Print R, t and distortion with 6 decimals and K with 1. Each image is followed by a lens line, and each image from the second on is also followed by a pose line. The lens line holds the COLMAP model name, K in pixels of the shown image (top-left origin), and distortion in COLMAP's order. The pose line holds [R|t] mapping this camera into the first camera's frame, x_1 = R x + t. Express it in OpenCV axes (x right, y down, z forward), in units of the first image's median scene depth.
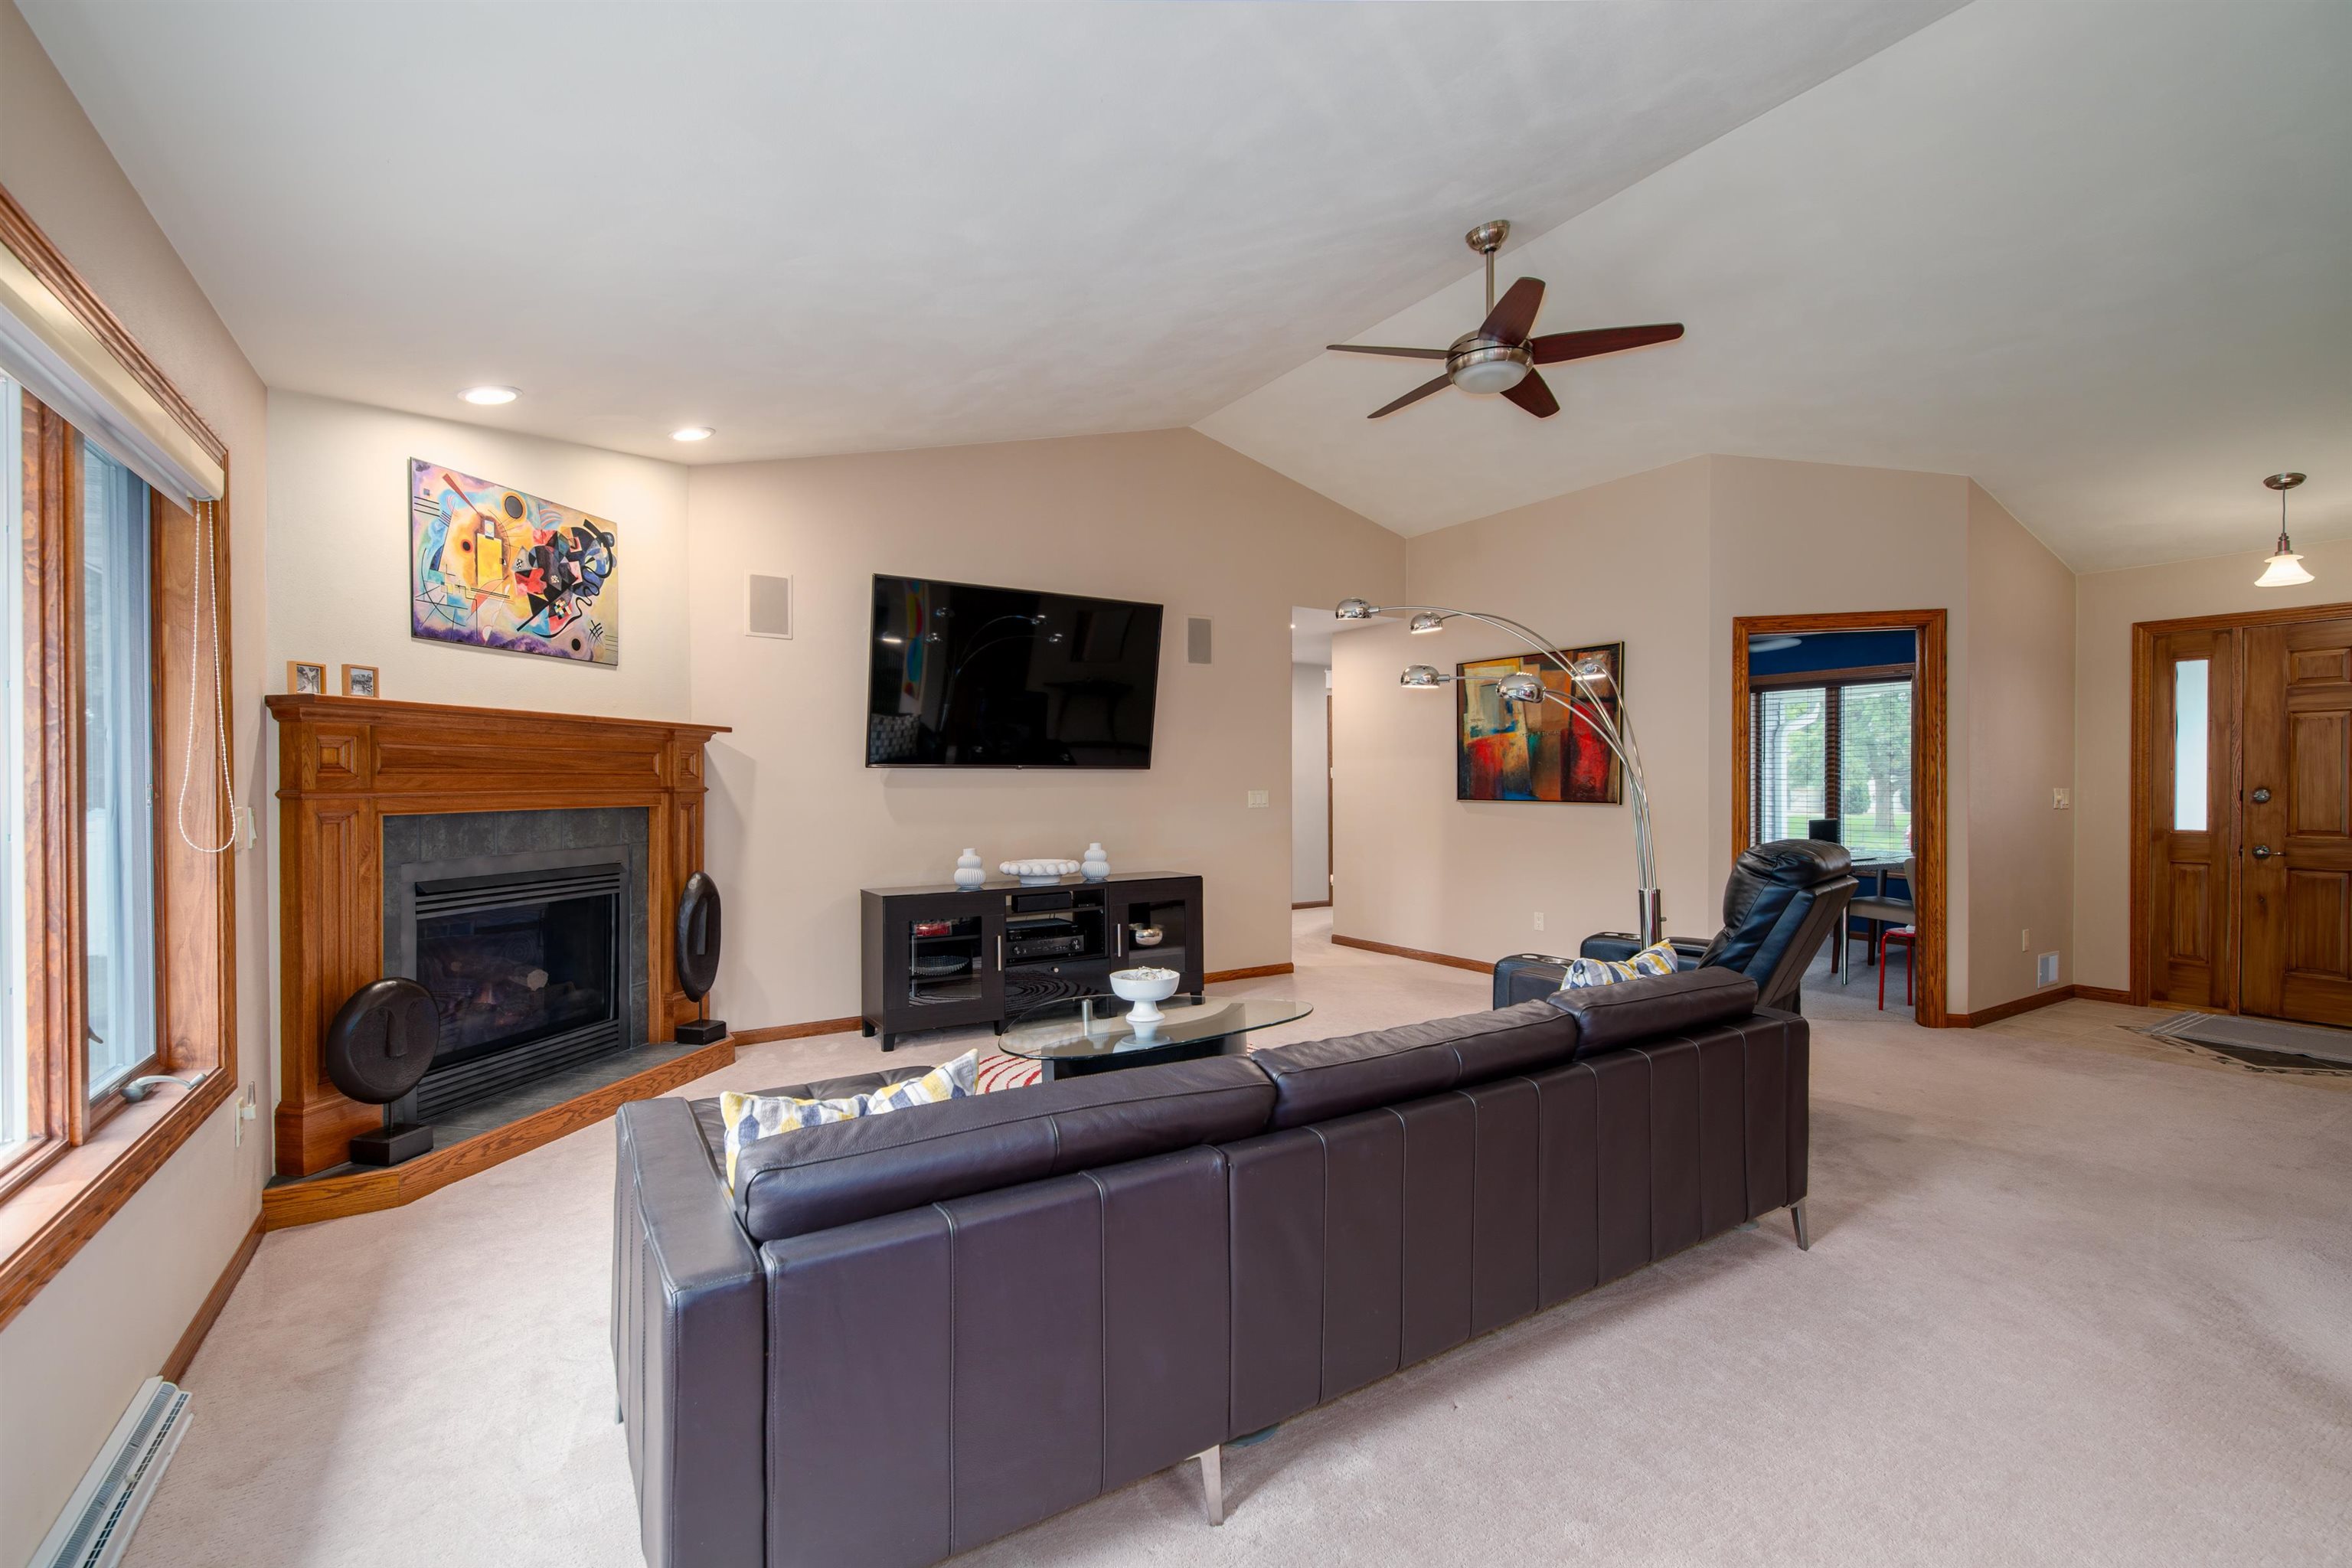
lens RADIAL K [[1028.0, 0, 1177.9], [0, 1028.0, 788.1], [0, 0, 1]] dist [-0.000427, -0.003970]
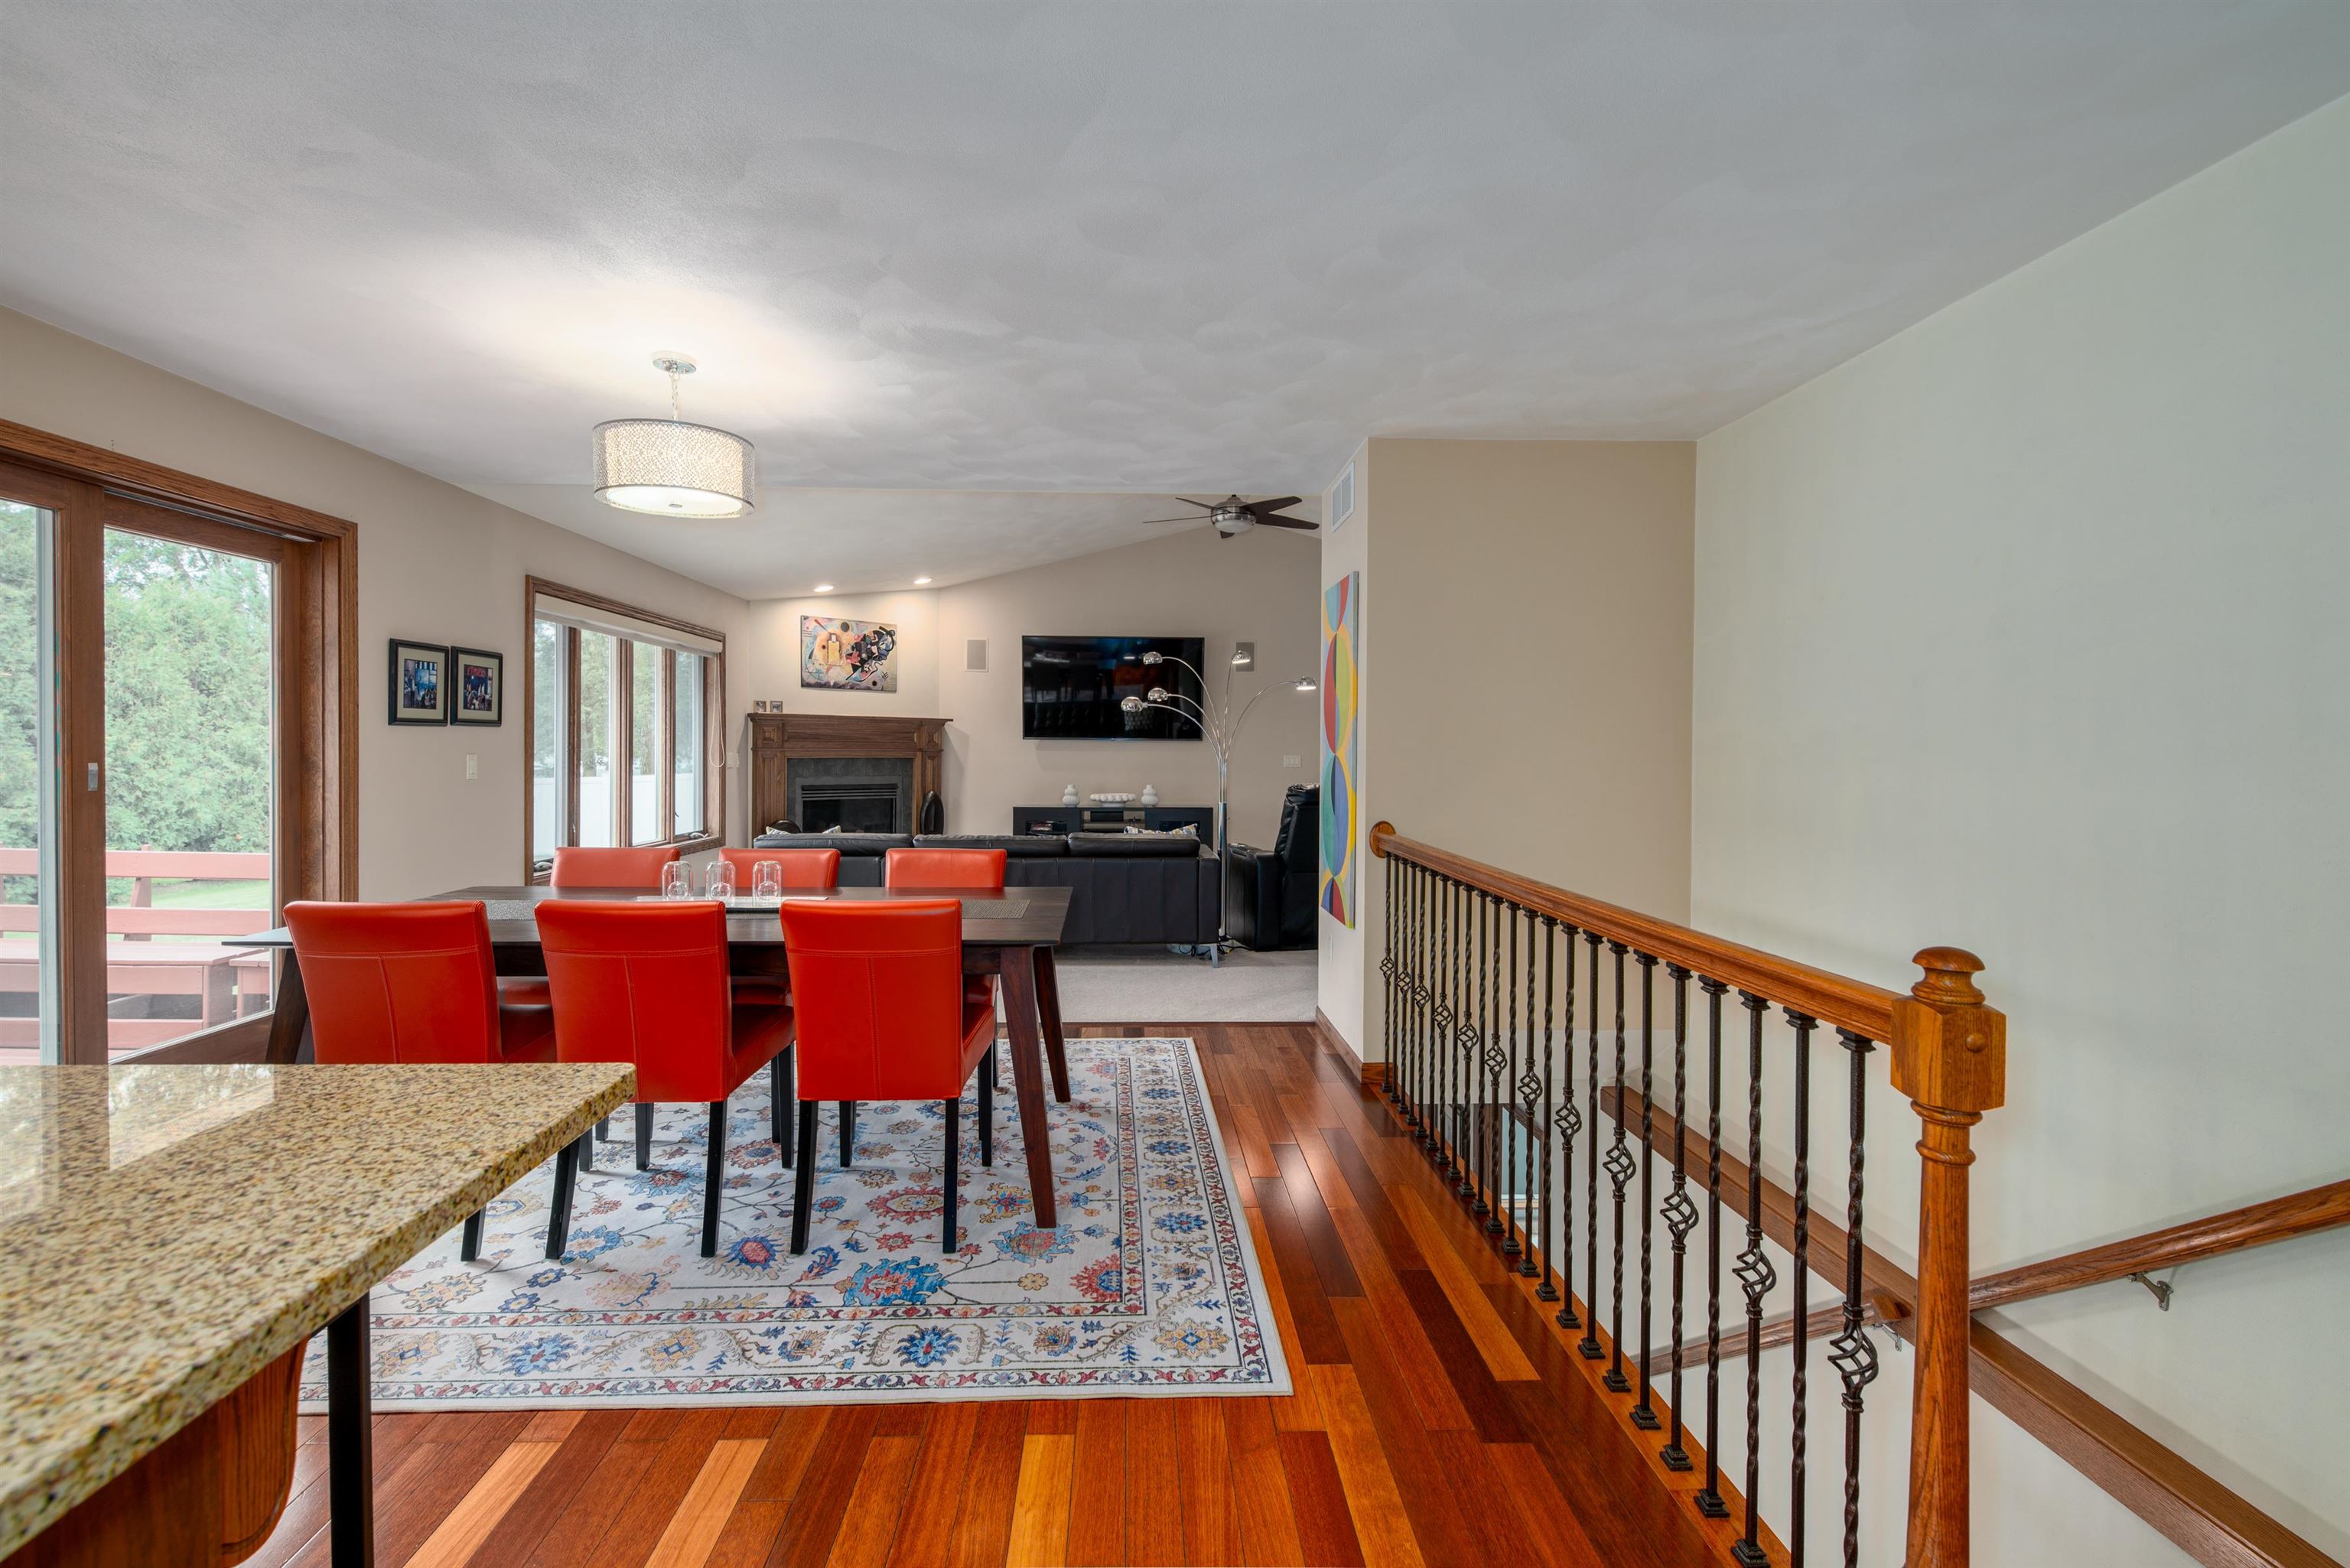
lens RADIAL K [[1027.0, 0, 1132.8], [0, 1027.0, 761.2], [0, 0, 1]] dist [-0.000427, -0.003970]
pose [[0.857192, 0.013575, -0.514818, 0.838139], [-0.012222, 0.999907, 0.006017, 0.005603], [0.514852, 0.001135, 0.857278, -0.493592]]
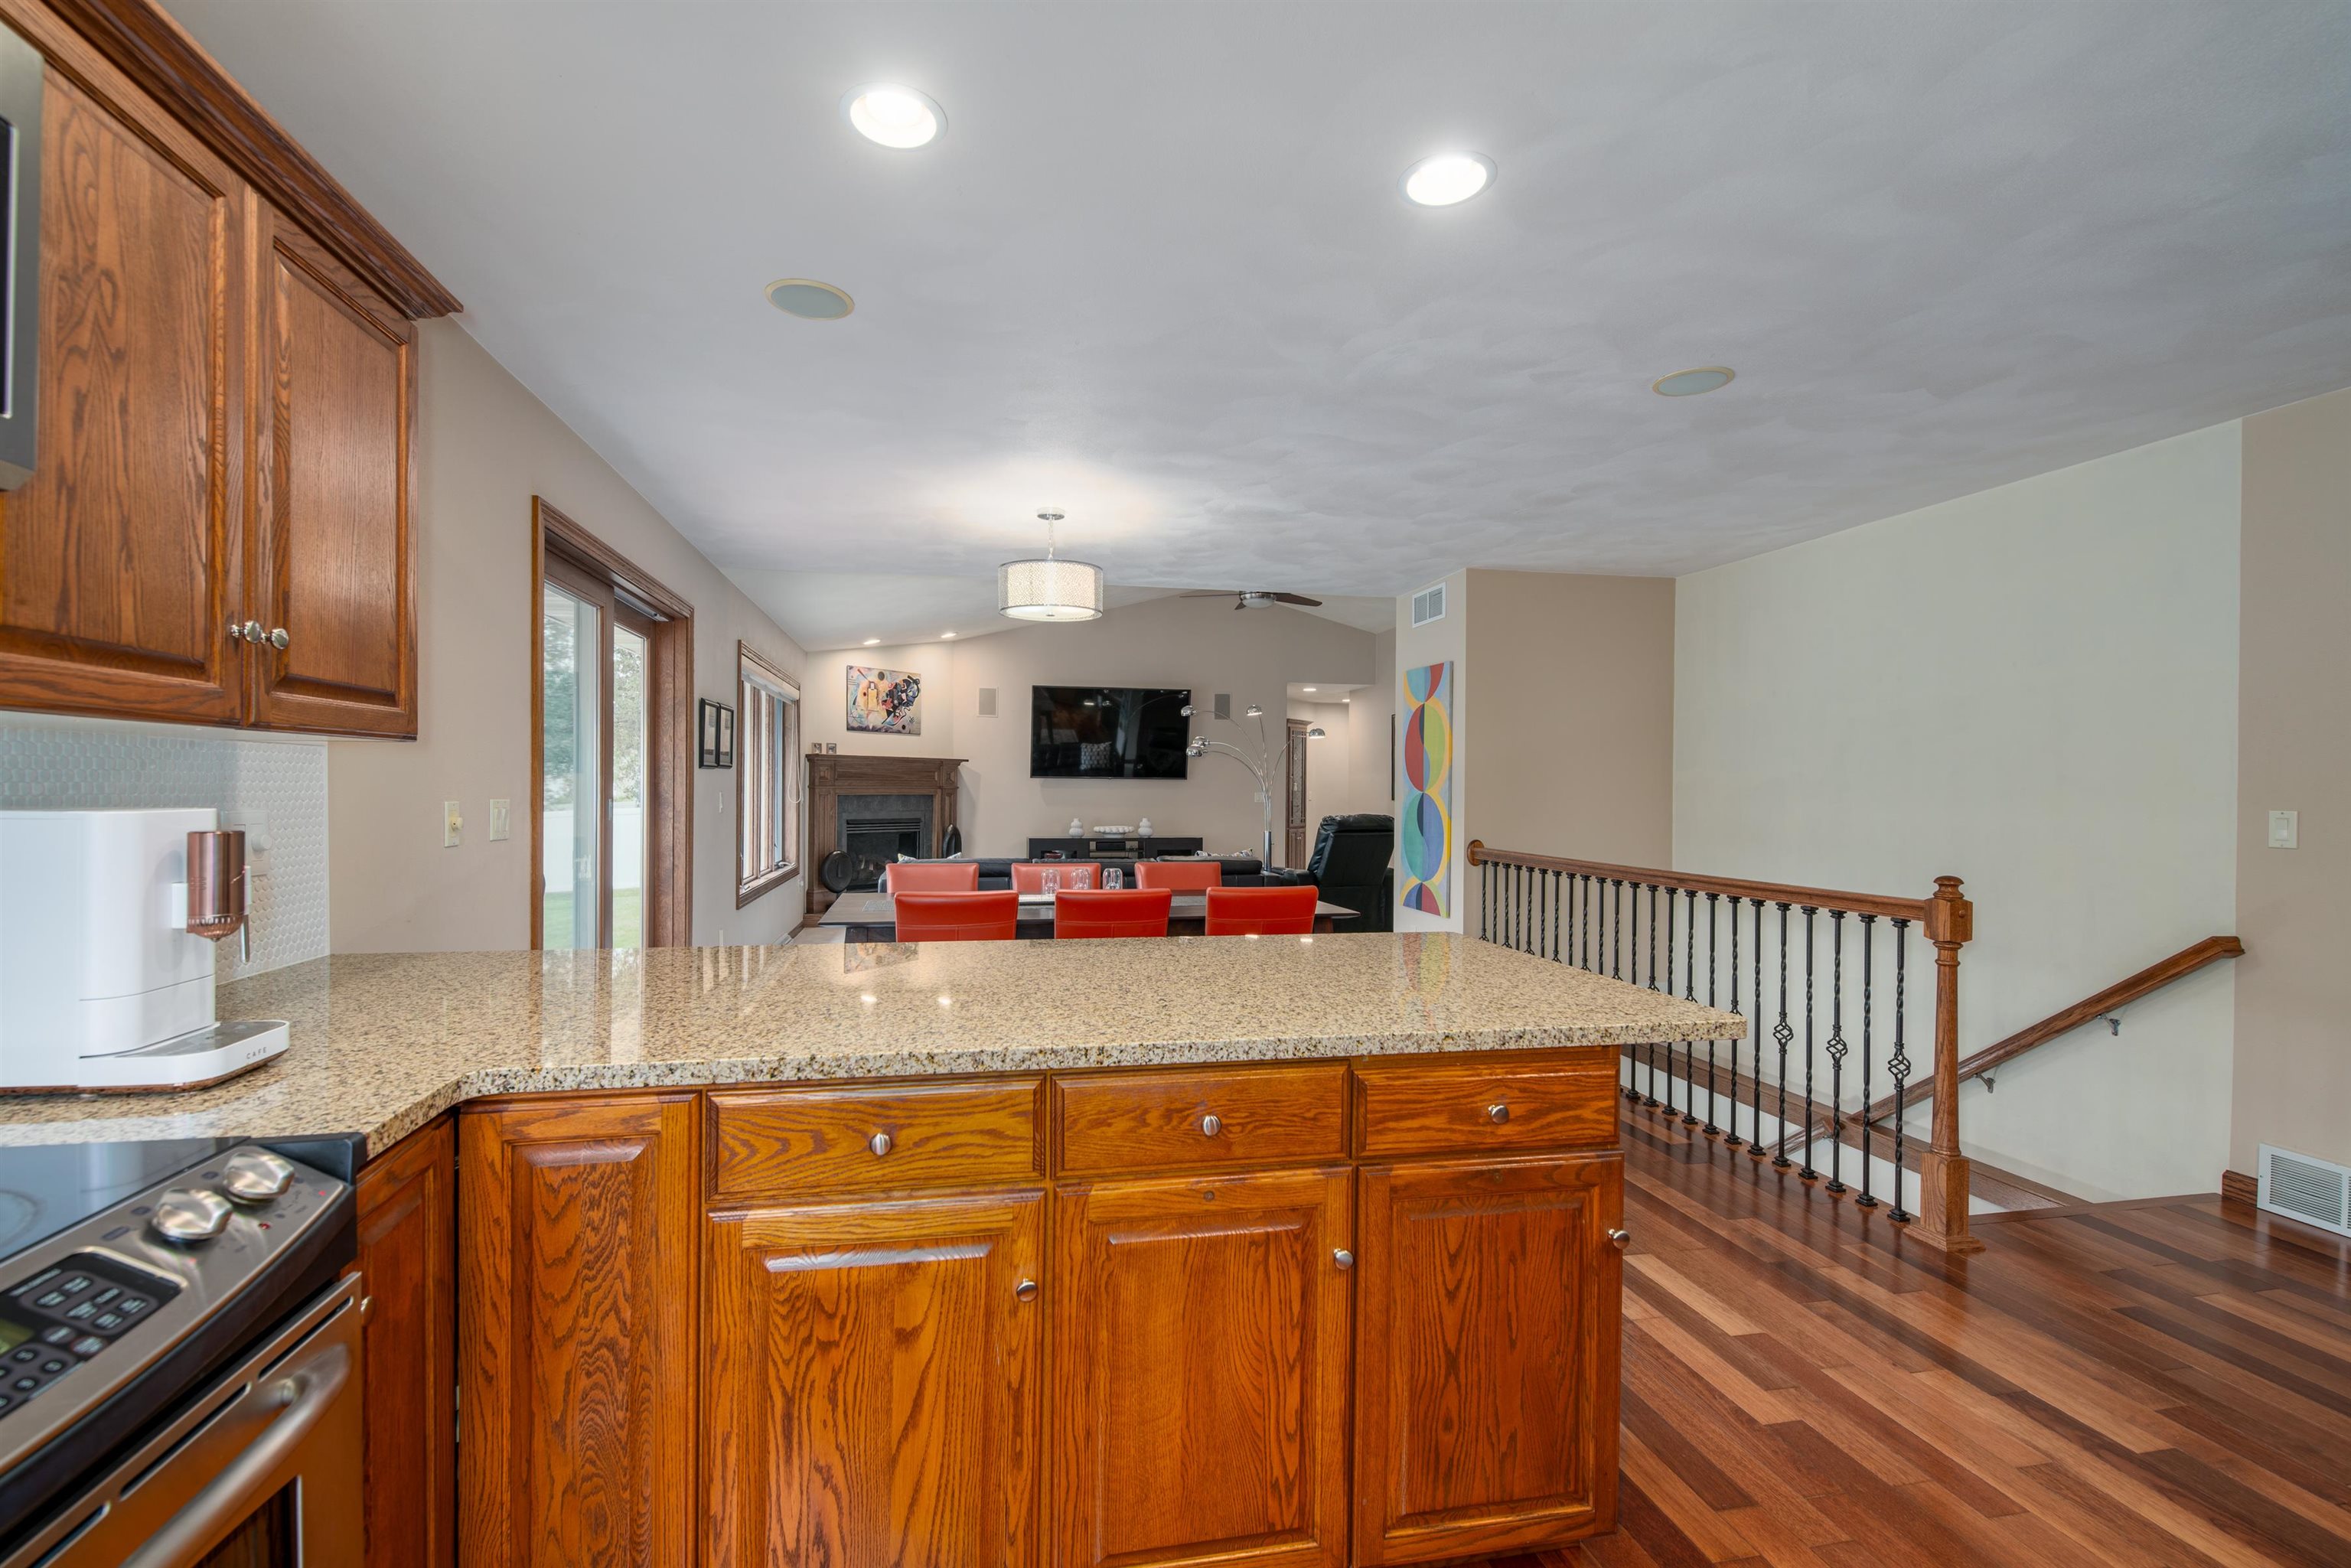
lens RADIAL K [[1027.5, 0, 1137.0], [0, 1027.5, 790.1], [0, 0, 1]] dist [-0.000427, -0.003970]
pose [[0.929038, 0.010737, -0.369828, 0.678842], [-0.012885, 0.999911, -0.003340, 0.008590], [0.369760, 0.007869, 0.929094, -0.865260]]
